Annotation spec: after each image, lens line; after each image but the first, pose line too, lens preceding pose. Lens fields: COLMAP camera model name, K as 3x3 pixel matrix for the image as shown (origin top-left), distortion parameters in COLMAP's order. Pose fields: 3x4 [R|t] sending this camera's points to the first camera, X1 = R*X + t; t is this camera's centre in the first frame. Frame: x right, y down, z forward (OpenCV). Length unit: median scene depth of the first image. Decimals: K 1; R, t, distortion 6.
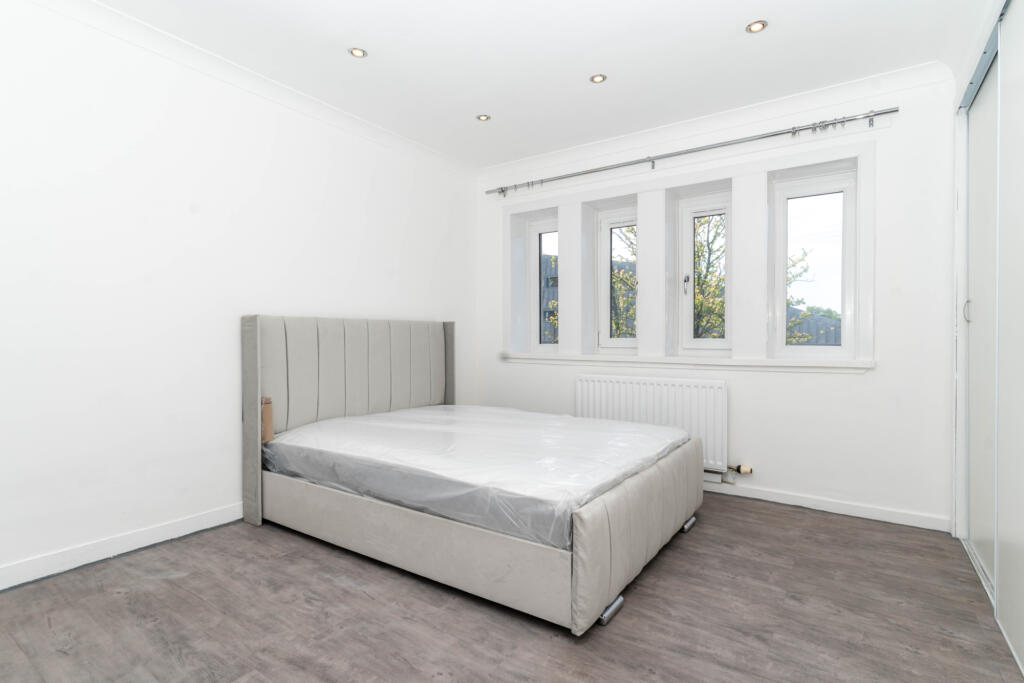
lens RADIAL K [[511.4, 0, 510.0], [0, 511.4, 340.0], [0, 0, 1]] dist [0.000659, 0.000083]
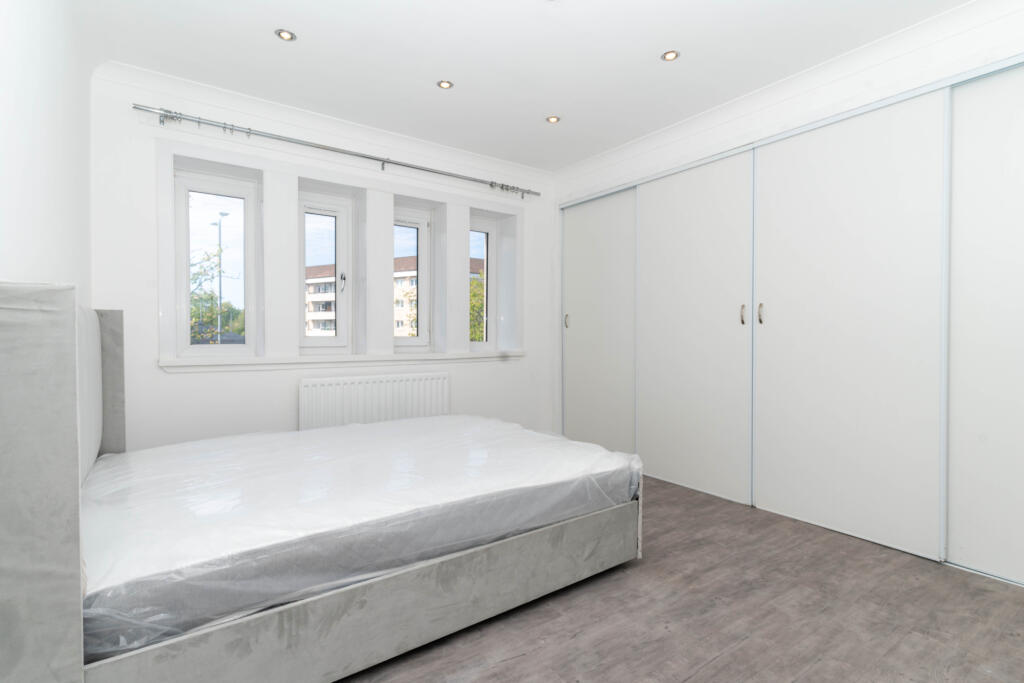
lens RADIAL K [[511.4, 0, 510.0], [0, 511.4, 340.0], [0, 0, 1]] dist [0.000659, 0.000083]
pose [[0.315507, -0.011474, 0.948854, -0.727405], [0.004128, 0.999934, 0.010719, -0.008159], [-0.948914, 0.000535, 0.315533, 0.524601]]
